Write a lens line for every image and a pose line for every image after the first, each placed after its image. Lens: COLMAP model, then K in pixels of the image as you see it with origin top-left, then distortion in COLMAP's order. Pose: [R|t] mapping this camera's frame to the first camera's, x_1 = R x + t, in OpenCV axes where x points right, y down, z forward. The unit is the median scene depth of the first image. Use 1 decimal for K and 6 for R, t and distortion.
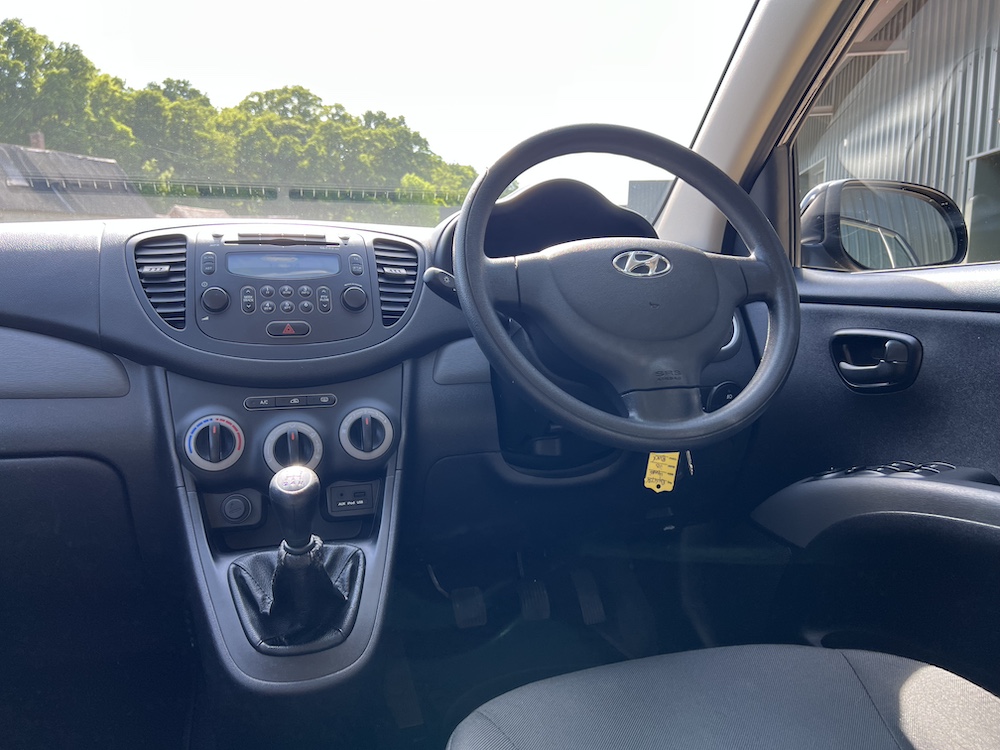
lens RADIAL K [[759.9, 0, 499.9], [0, 759.9, 372.0], [0, 0, 1]] dist [0.047812, -0.057538]
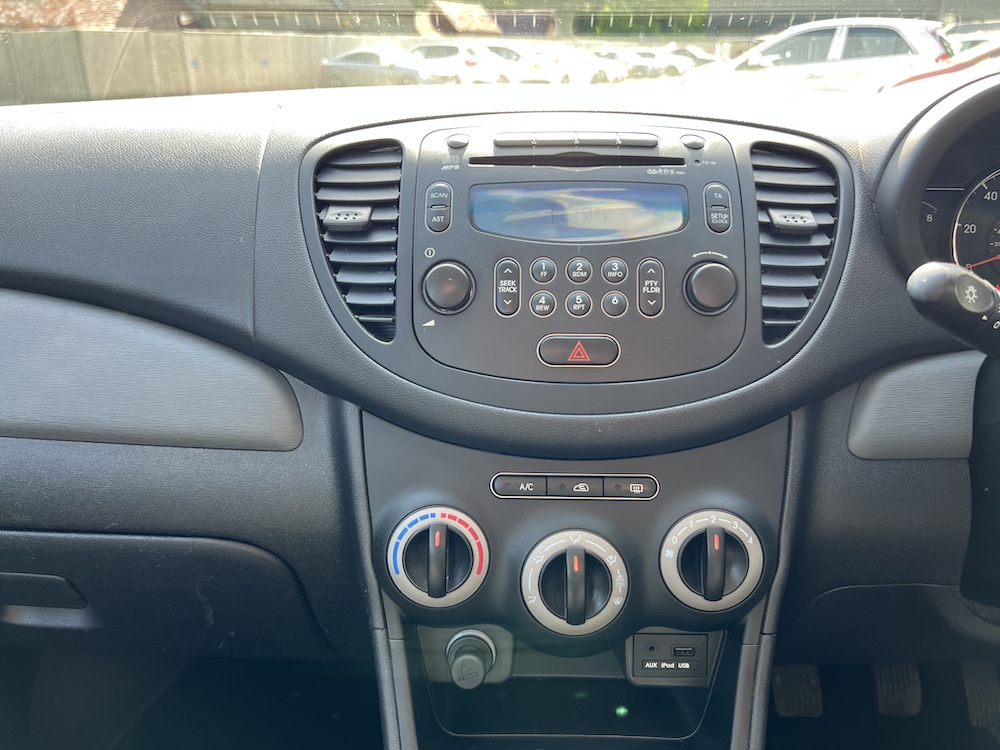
lens RADIAL K [[759.9, 0, 504.9], [0, 759.9, 375.8], [0, 0, 1]] dist [0.047812, -0.057538]
pose [[0.950552, 0.120448, -0.286257, -0.175472], [-0.045609, 0.965876, 0.254958, -0.165578], [0.307198, -0.229295, 0.923609, 0.508218]]
